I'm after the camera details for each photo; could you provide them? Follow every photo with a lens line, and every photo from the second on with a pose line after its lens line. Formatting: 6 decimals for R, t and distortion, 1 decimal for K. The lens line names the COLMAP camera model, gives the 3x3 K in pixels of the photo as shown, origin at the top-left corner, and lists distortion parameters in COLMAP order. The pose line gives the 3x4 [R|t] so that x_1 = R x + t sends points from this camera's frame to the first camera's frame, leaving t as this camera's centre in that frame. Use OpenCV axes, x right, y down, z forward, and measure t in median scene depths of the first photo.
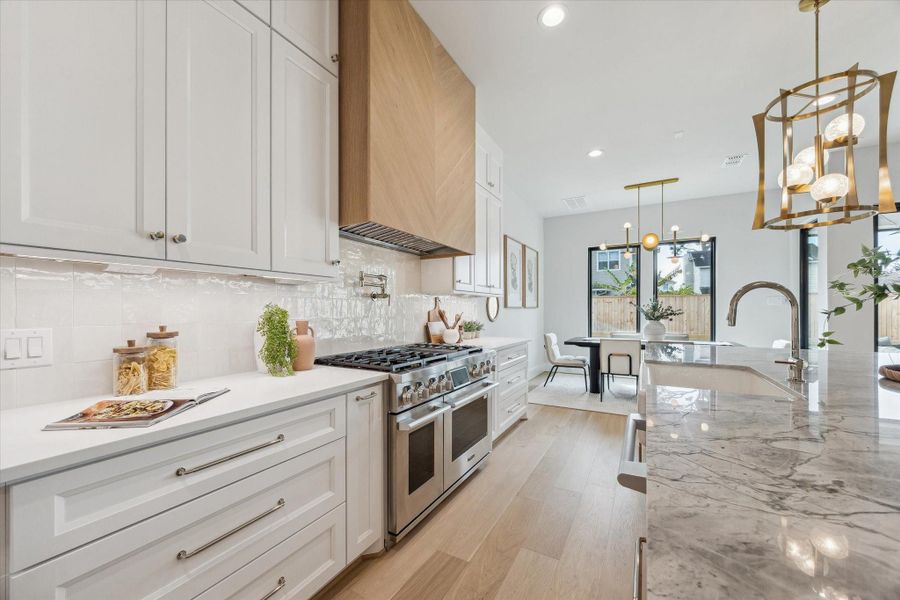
lens RADIAL K [[347.8, 0, 453.6], [0, 347.8, 309.9], [0, 0, 1]] dist [0.000690, -0.001252]
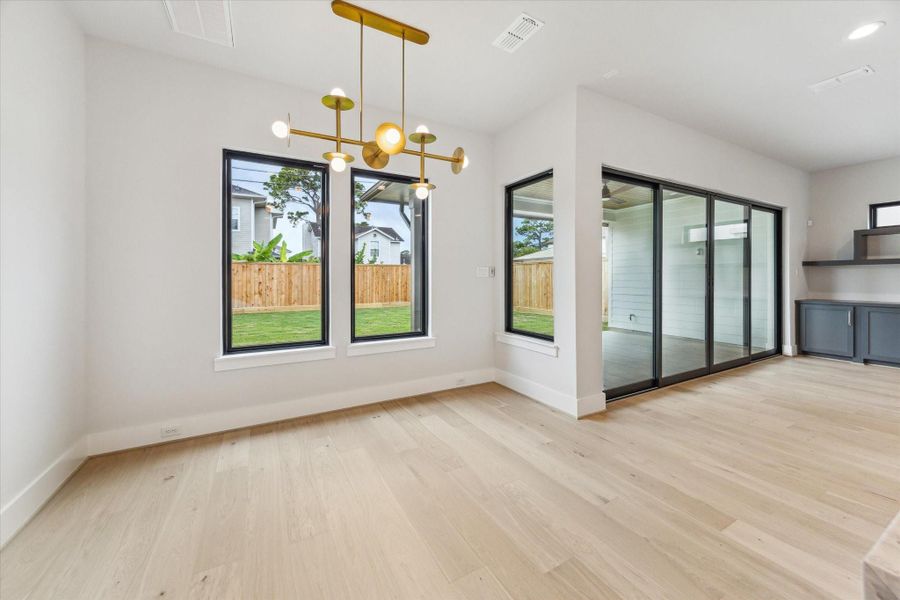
lens RADIAL K [[347.8, 0, 450.2], [0, 347.8, 277.3], [0, 0, 1]] dist [0.000690, -0.001252]
pose [[0.529363, -0.000128, 0.848395, 0.207051], [0.001507, 0.999999, -0.000790, -0.013623], [-0.848394, 0.001697, 0.529363, 0.656511]]
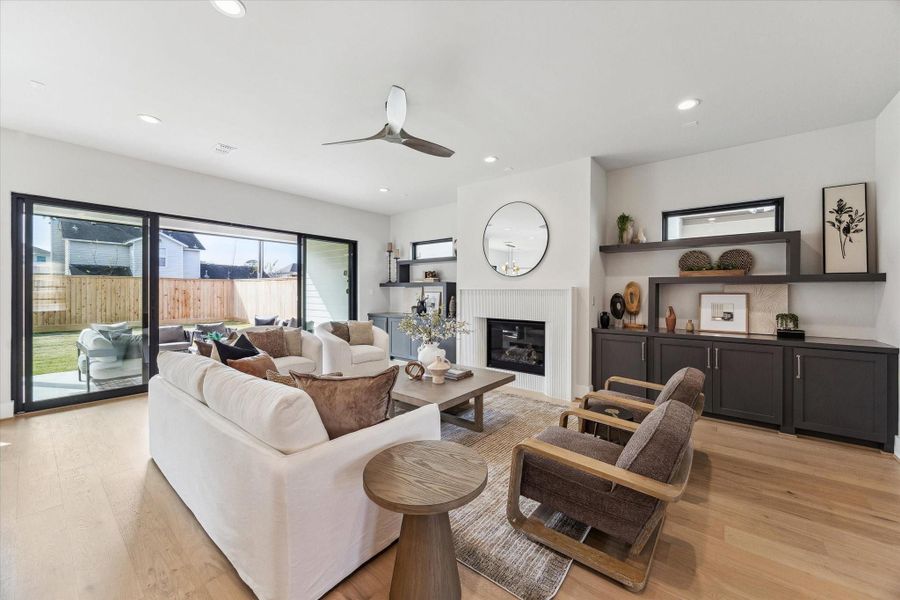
lens RADIAL K [[347.8, 0, 470.0], [0, 347.8, 293.9], [0, 0, 1]] dist [0.000690, -0.001252]
pose [[0.145716, 0.002880, 0.989322, 0.375217], [-0.008931, 0.999959, -0.001596, -0.020831], [-0.989286, -0.008604, 0.145736, -0.322454]]
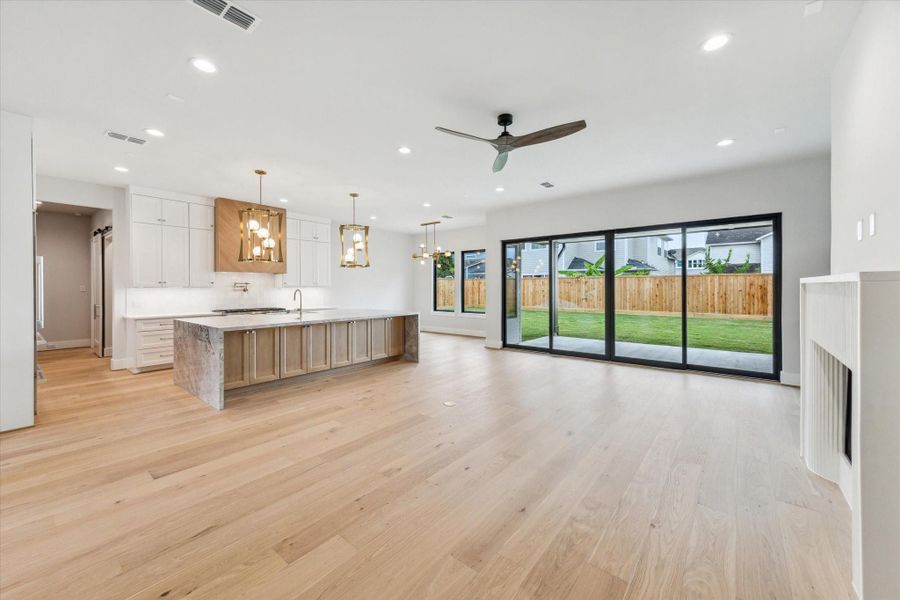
lens RADIAL K [[347.8, 0, 451.0], [0, 347.8, 286.6], [0, 0, 1]] dist [0.000690, -0.001252]
pose [[0.985881, -0.002828, -0.167426, 0.963546], [0.002701, 0.999996, -0.000987, -0.030516], [0.167428, 0.000521, 0.985884, -0.764874]]
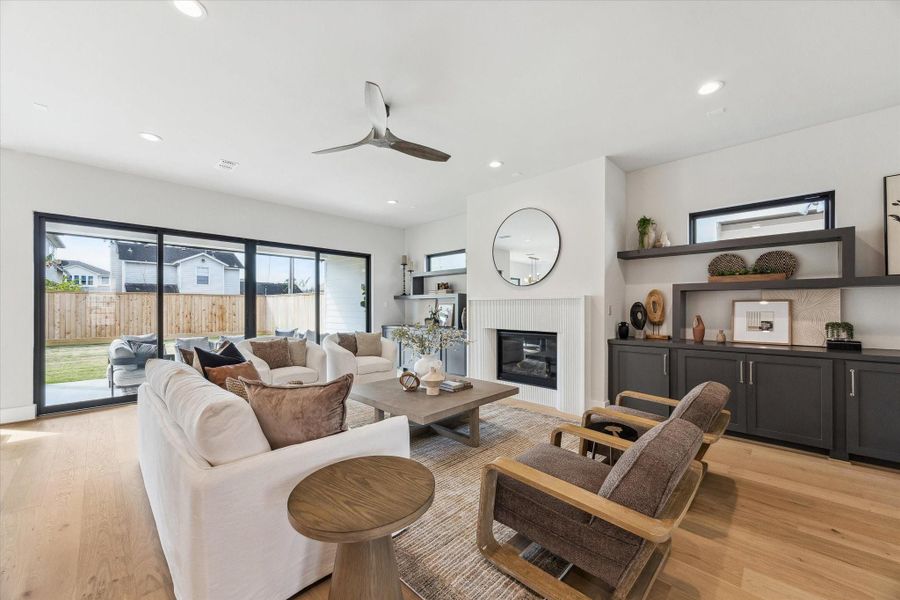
lens RADIAL K [[347.8, 0, 454.2], [0, 347.8, 306.8], [0, 0, 1]] dist [0.000690, -0.001252]
pose [[0.250703, 0.000784, 0.968064, 0.399234], [0.001419, 0.999998, -0.001177, -0.015409], [-0.968063, 0.001669, 0.250702, -0.349508]]
